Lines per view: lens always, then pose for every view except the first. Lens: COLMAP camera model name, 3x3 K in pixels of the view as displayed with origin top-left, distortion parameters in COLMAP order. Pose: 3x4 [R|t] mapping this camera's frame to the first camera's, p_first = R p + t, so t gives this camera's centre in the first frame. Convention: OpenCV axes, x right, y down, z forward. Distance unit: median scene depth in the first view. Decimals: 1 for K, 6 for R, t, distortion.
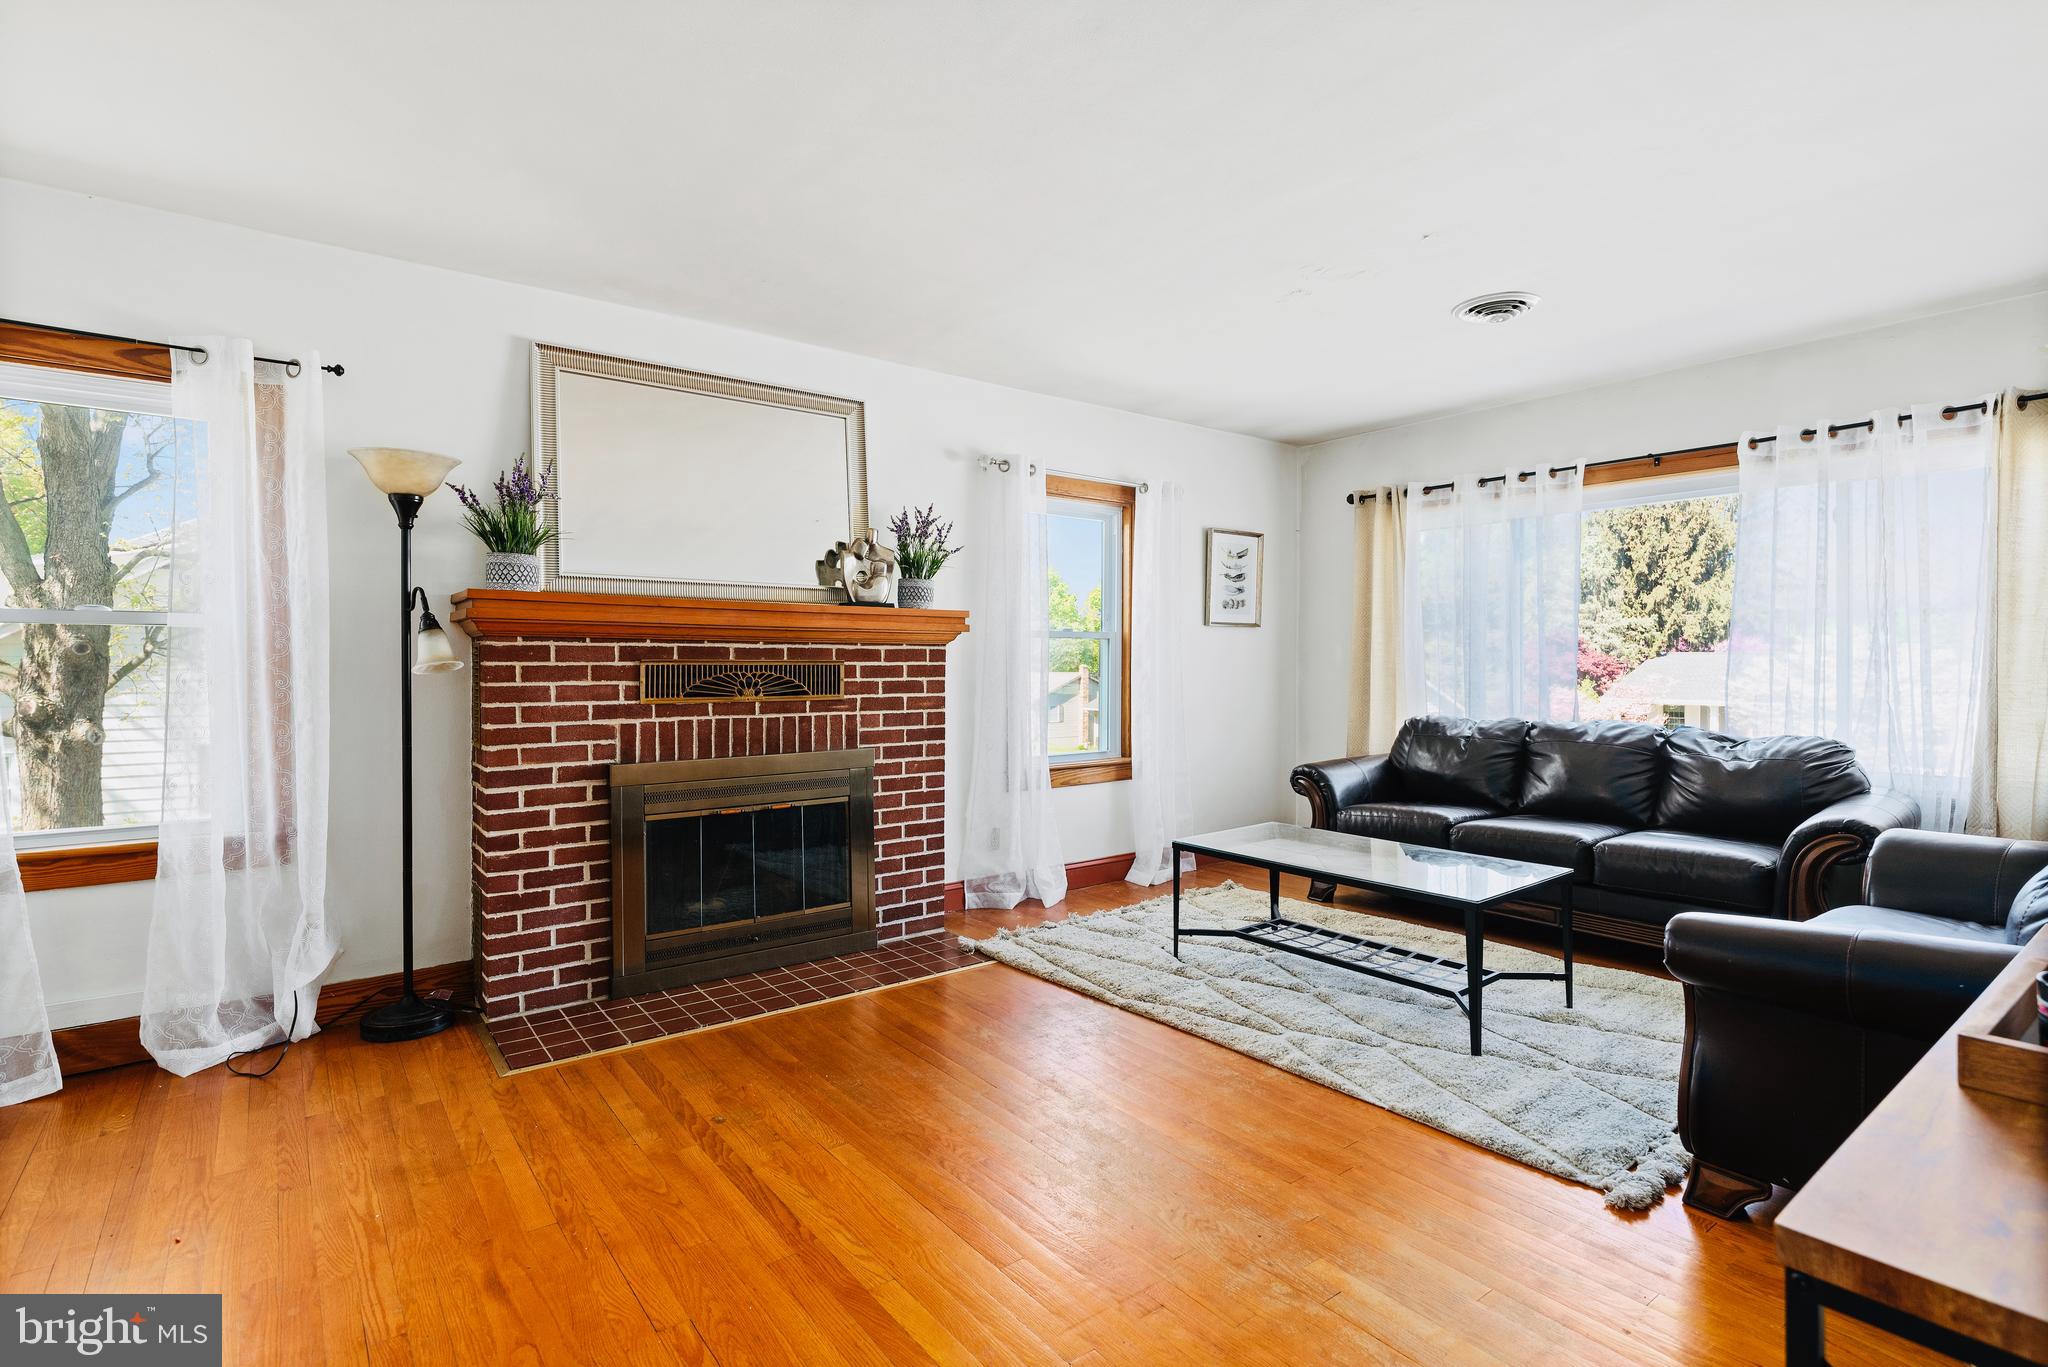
lens RADIAL K [[999.7, 0, 1046.7], [0, 999.7, 673.9], [0, 0, 1]] dist [0.002828, 0.000342]
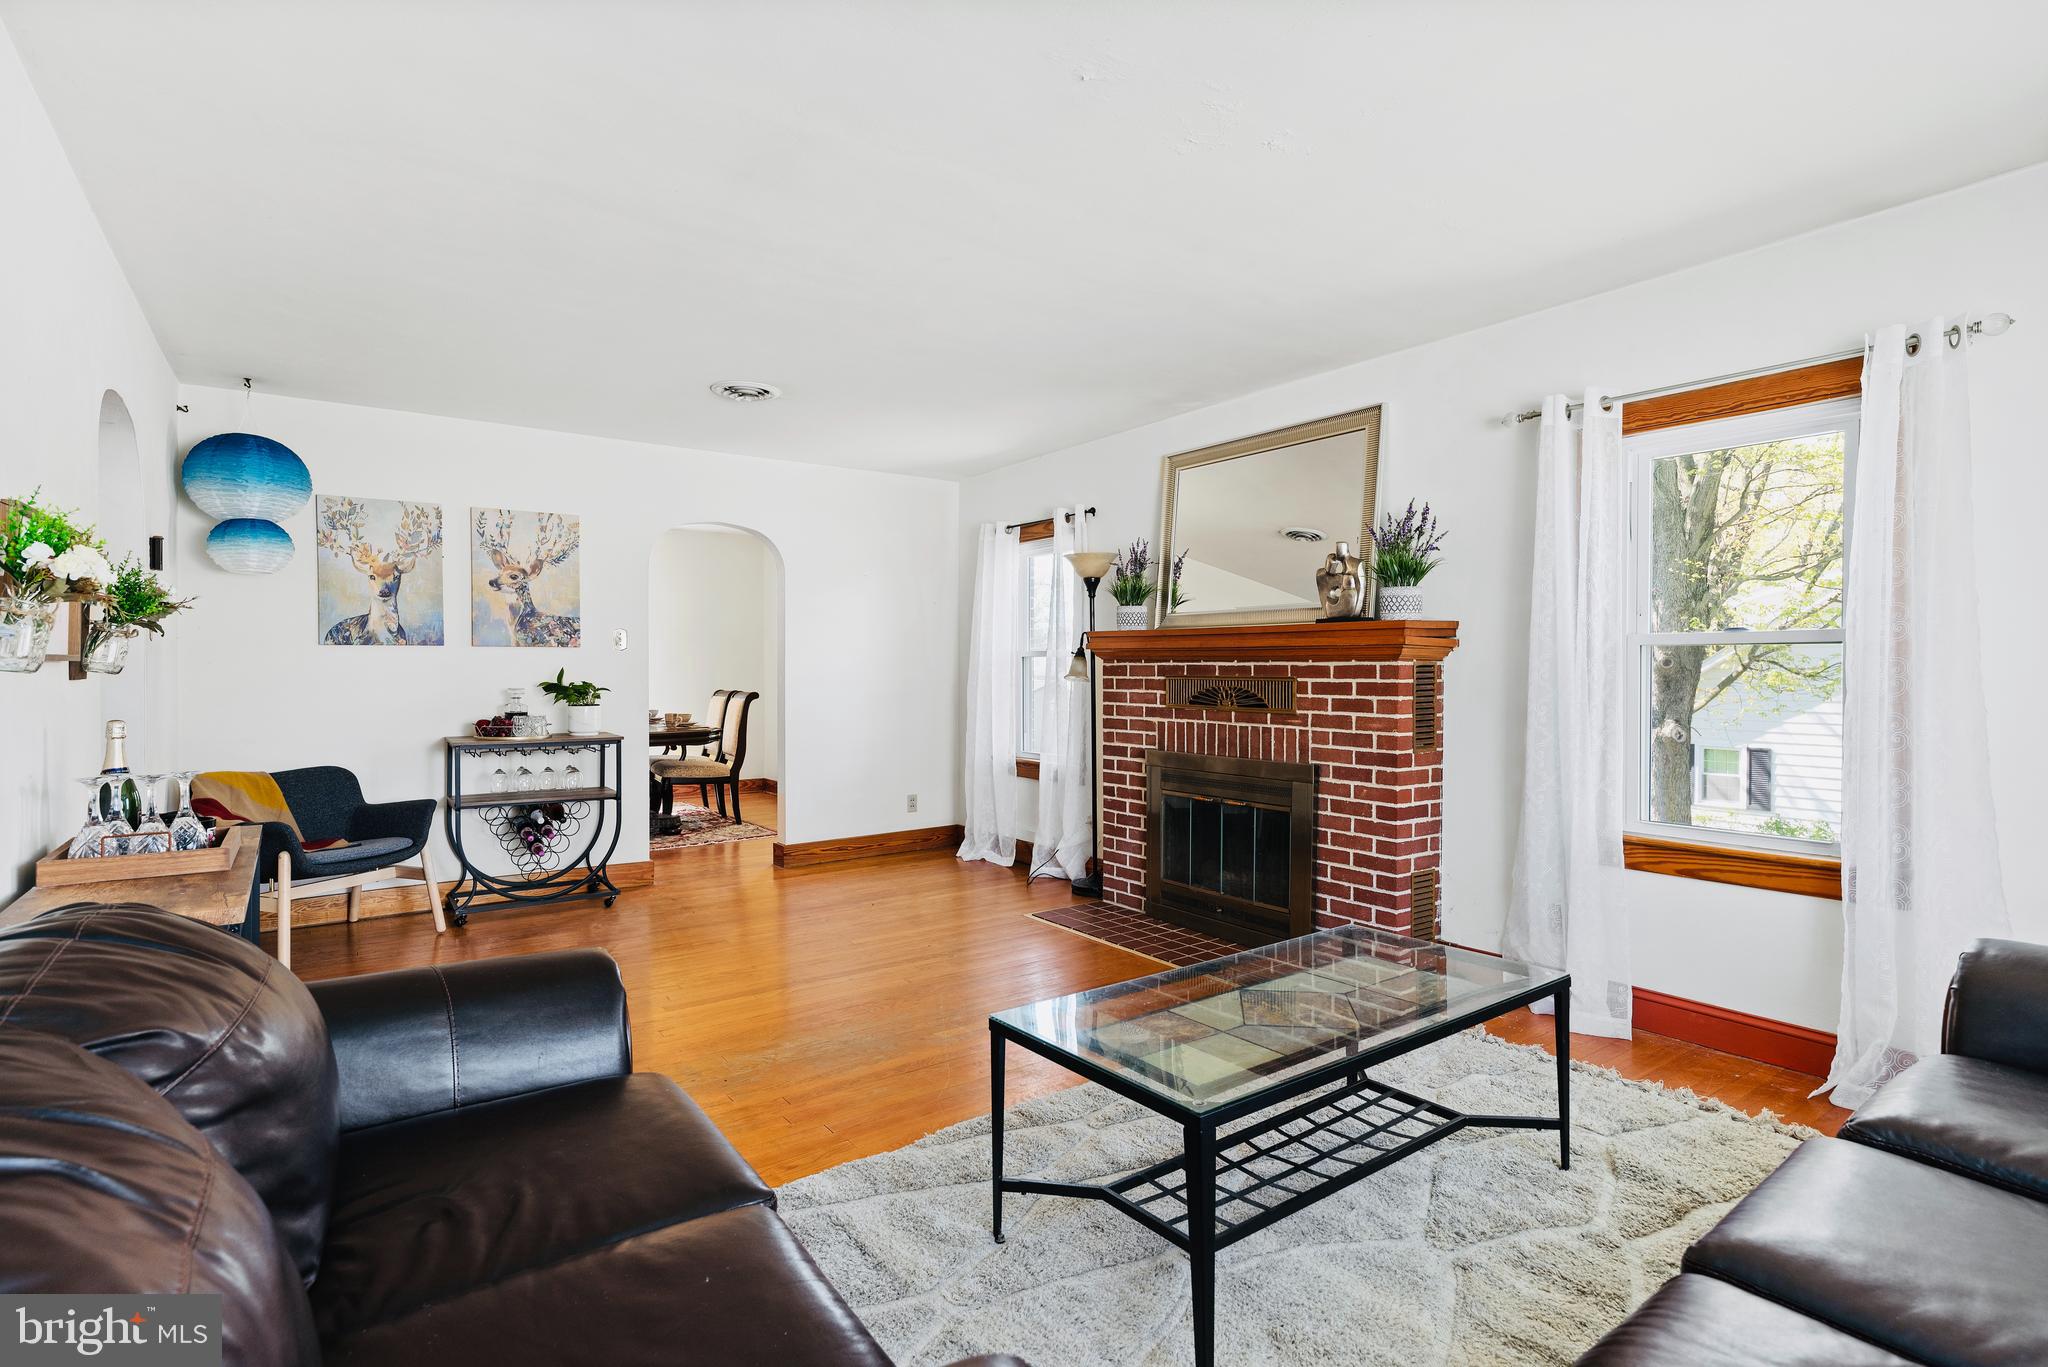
lens RADIAL K [[1001.1, 0, 1038.6], [0, 1001.1, 655.3], [0, 0, 1]] dist [0.002089, 0.000774]
pose [[-0.038560, -0.007479, -0.999228, 0.815918], [-0.006189, 0.999955, -0.007246, -0.025631], [0.999237, 0.005905, -0.038604, 0.743716]]
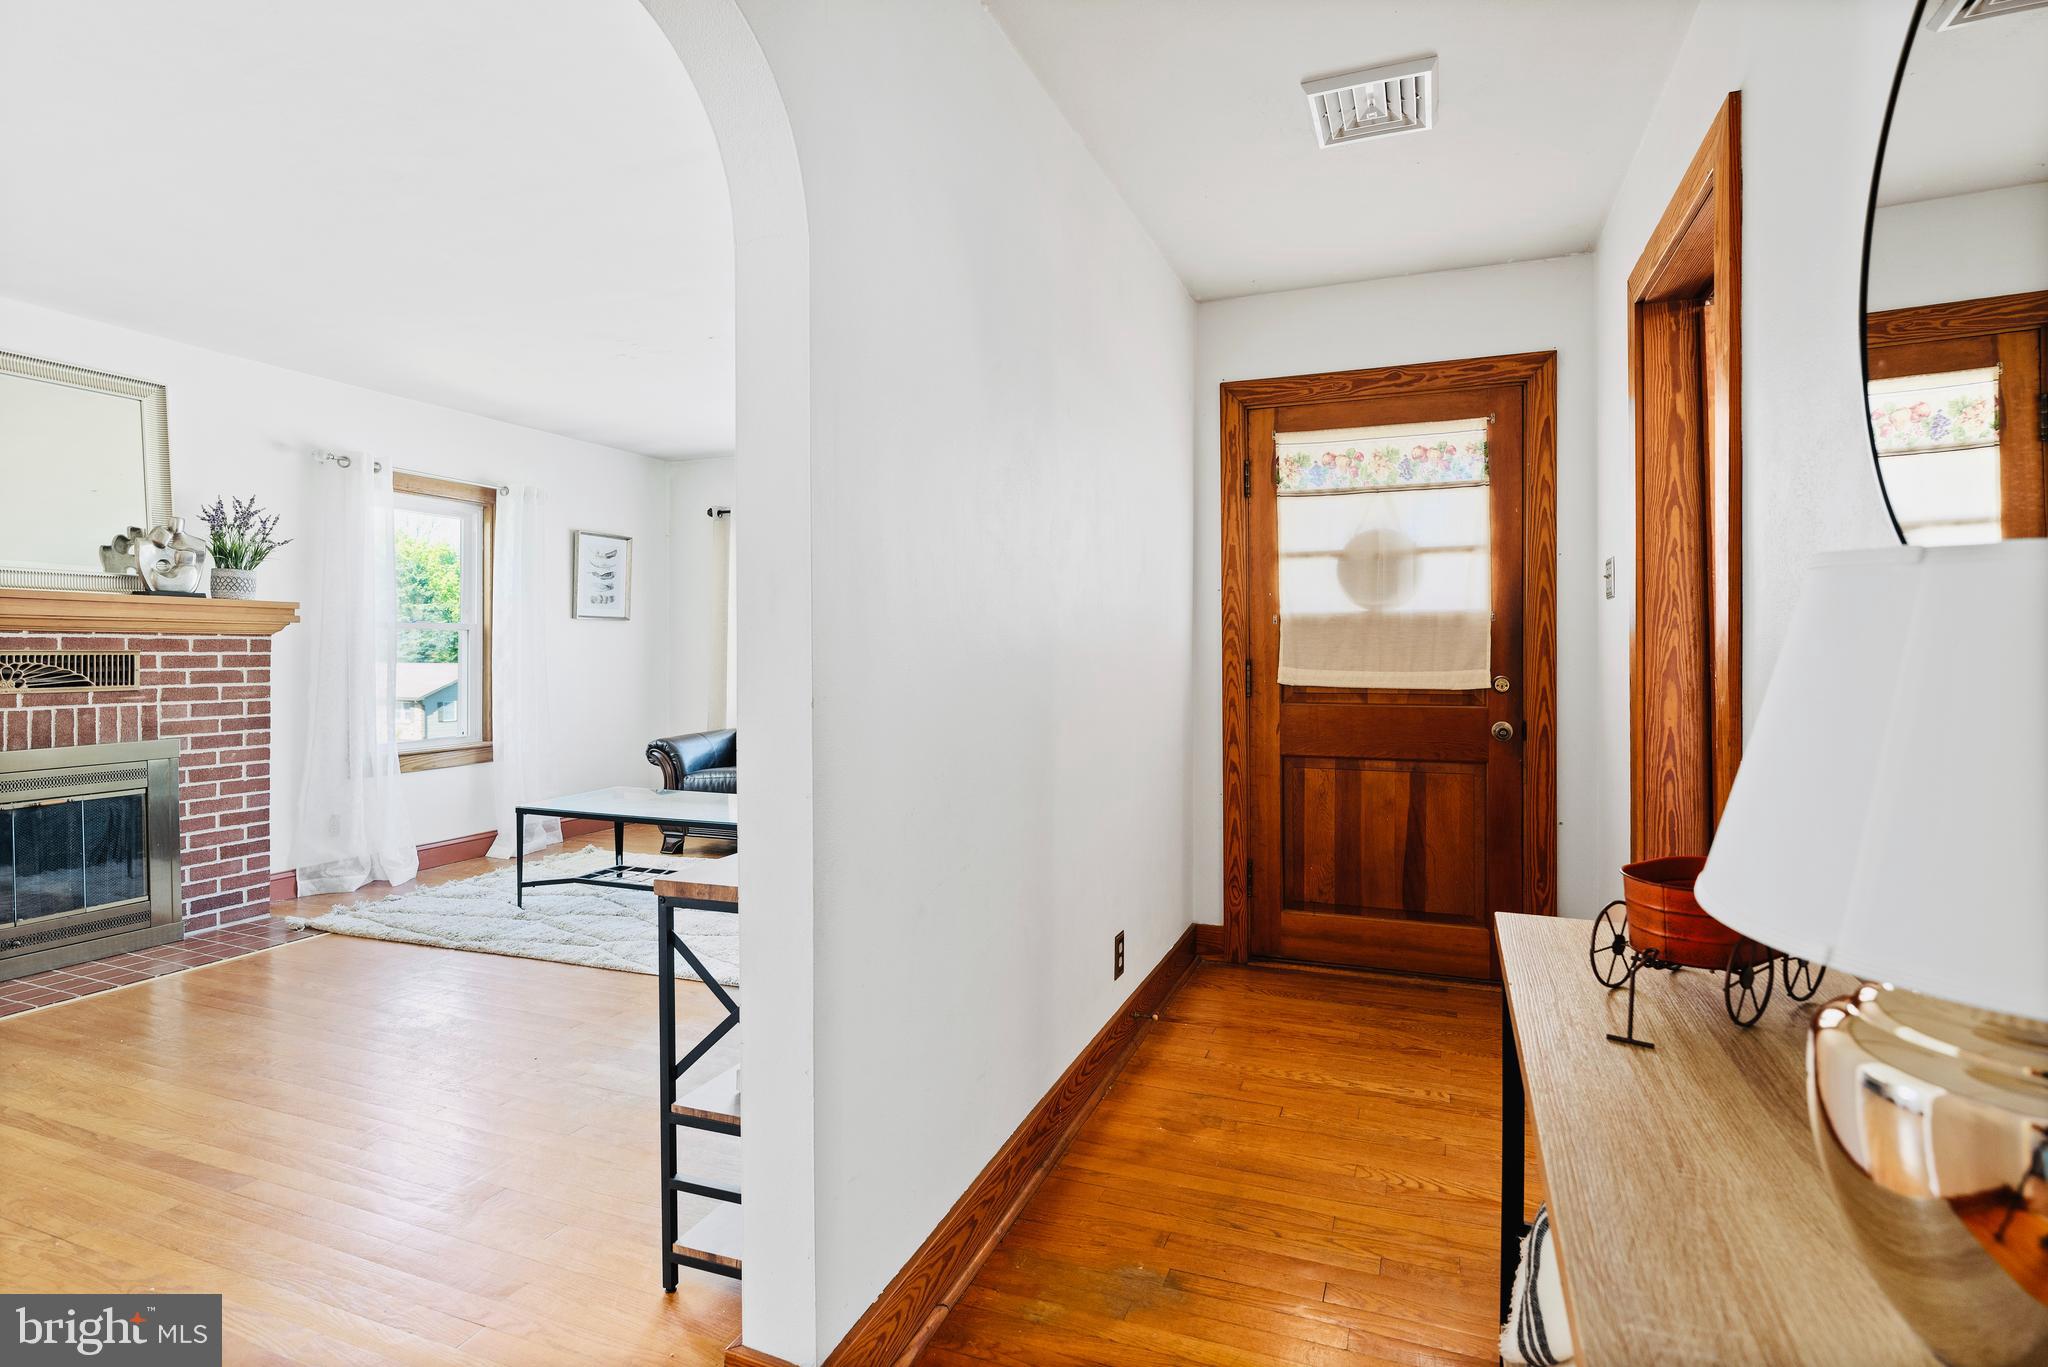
lens RADIAL K [[1001.1, 0, 1038.6], [0, 1001.1, 655.3], [0, 0, 1]] dist [0.002089, 0.000774]
pose [[0.858935, -0.002114, 0.512080, 0.049145], [0.006227, 0.999961, -0.006317, 0.002927], [-0.512047, 0.008614, 0.858914, -0.287100]]
